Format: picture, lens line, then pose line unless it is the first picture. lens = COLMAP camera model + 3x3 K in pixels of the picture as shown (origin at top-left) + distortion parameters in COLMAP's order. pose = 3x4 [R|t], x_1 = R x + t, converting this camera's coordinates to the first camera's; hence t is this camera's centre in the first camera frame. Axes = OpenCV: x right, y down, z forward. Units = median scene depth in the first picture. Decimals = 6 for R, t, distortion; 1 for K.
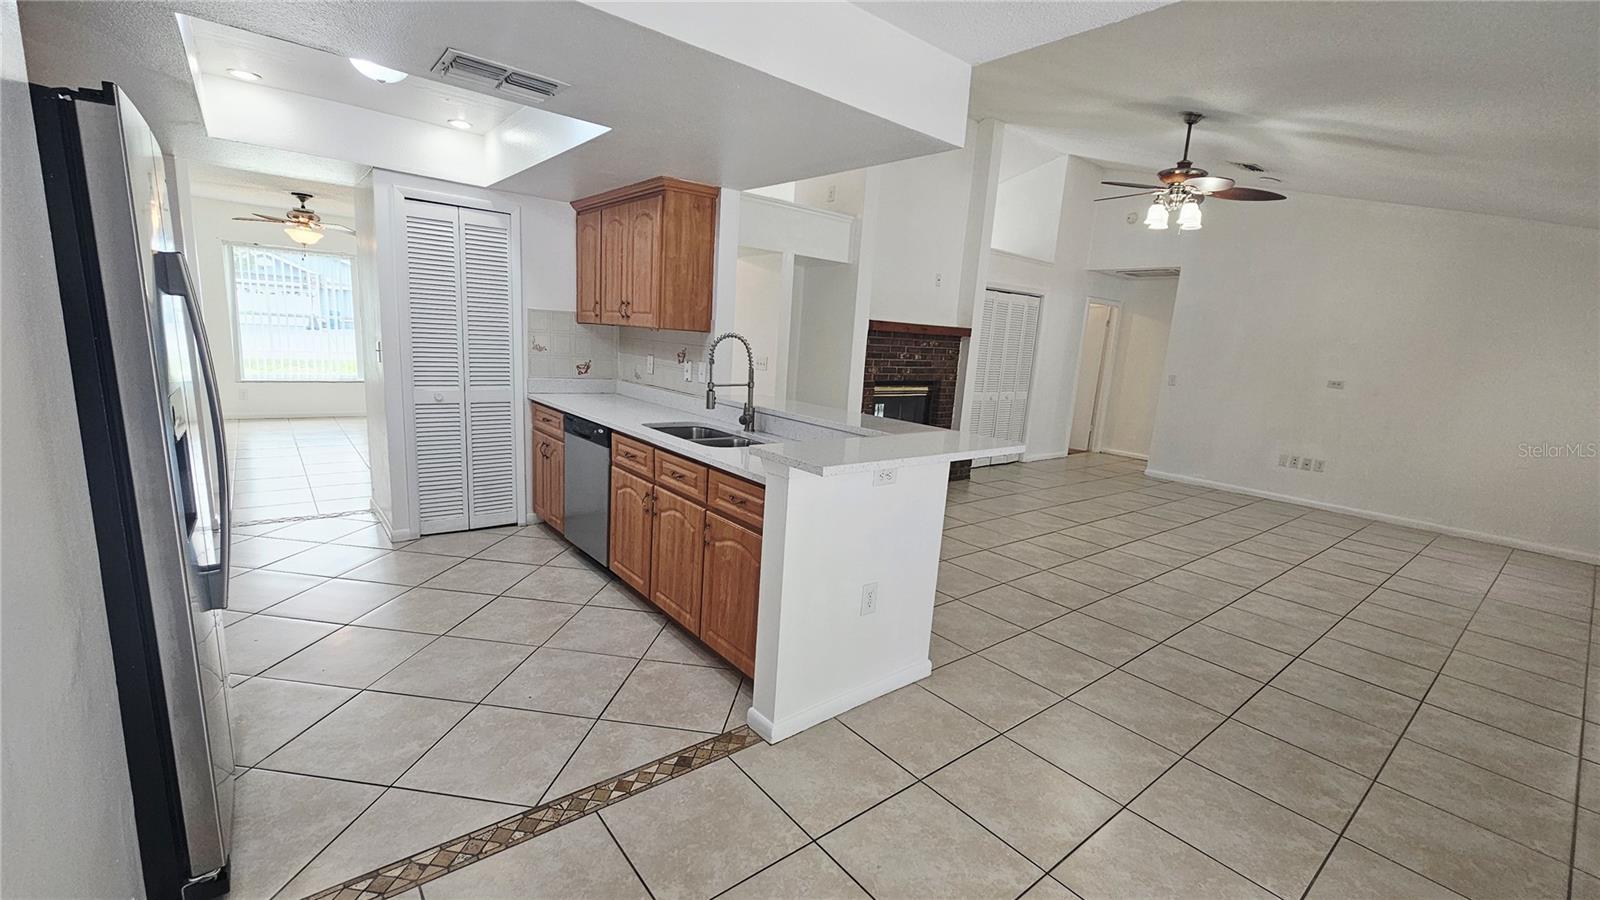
lens RADIAL K [[653.0, 0, 793.8], [0, 653.0, 459.7], [0, 0, 1]] dist [0.000315, -0.000300]
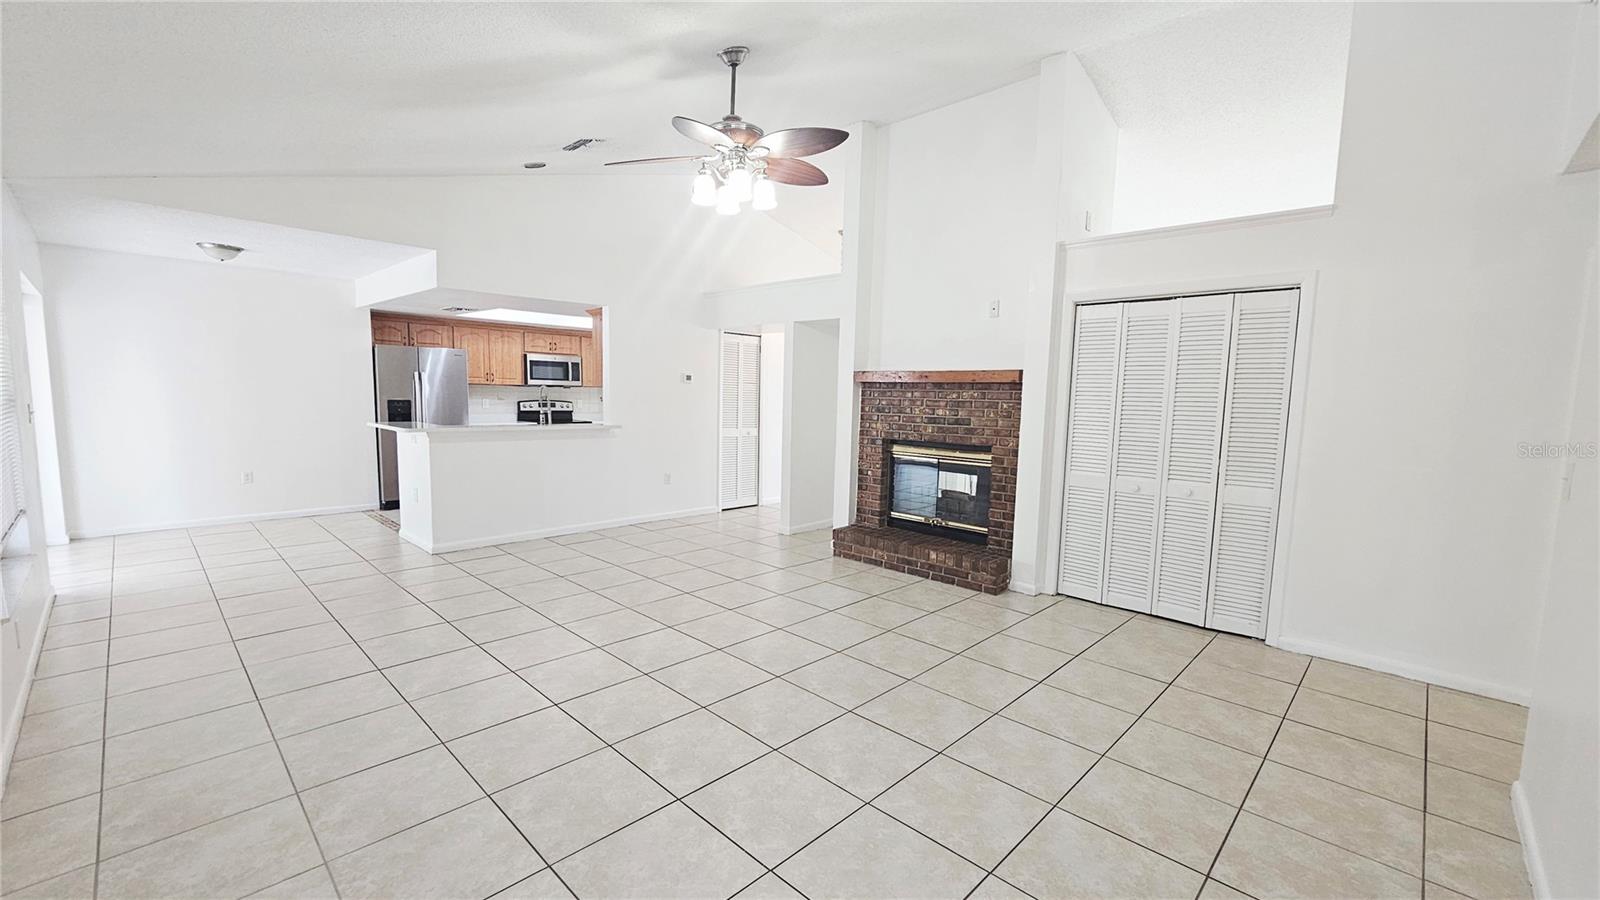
lens RADIAL K [[653.0, 0, 800.4], [0, 653.0, 456.3], [0, 0, 1]] dist [0.000315, -0.000300]
pose [[0.130599, 0.037278, -0.990734, 1.425245], [-0.203746, 0.978973, 0.009977, -0.118732], [0.970274, 0.200555, 0.135448, 1.115118]]
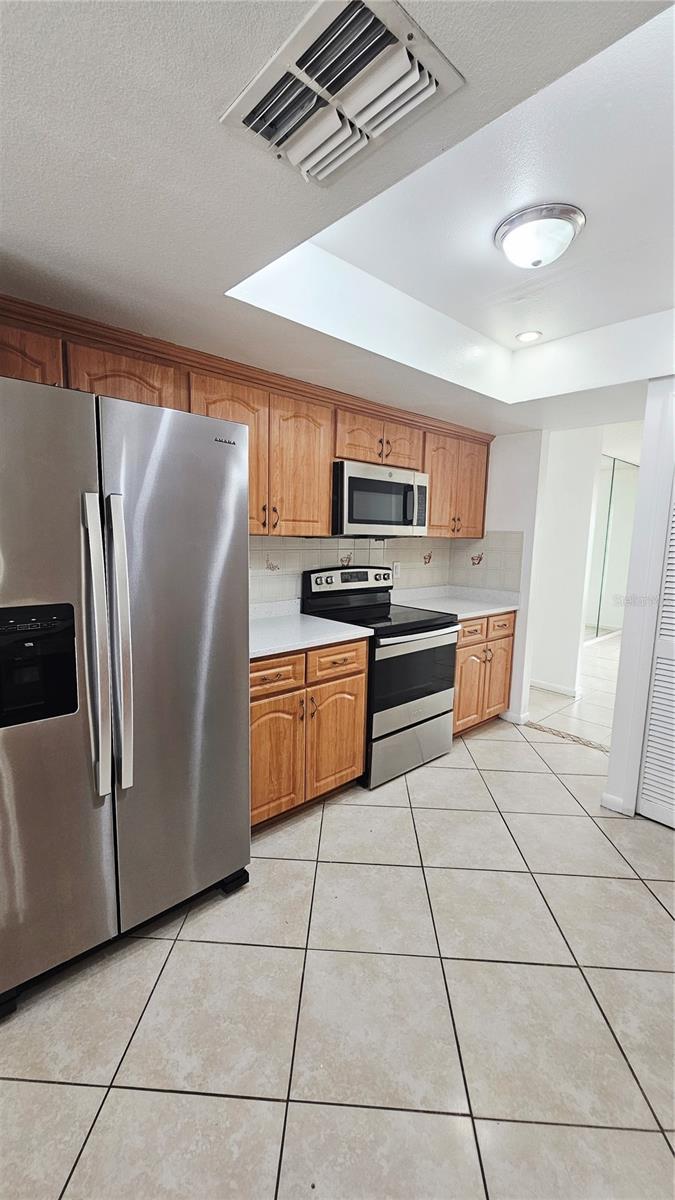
lens RADIAL K [[489.7, 0, 332.6], [0, 489.7, 598.7], [0, 0, 1]] dist [0.000315, -0.000300]
pose [[0.063659, 0.073343, -0.995273, -0.005512], [-0.208720, 0.976219, 0.058588, -0.097883], [0.975901, 0.204003, 0.077454, 0.499101]]
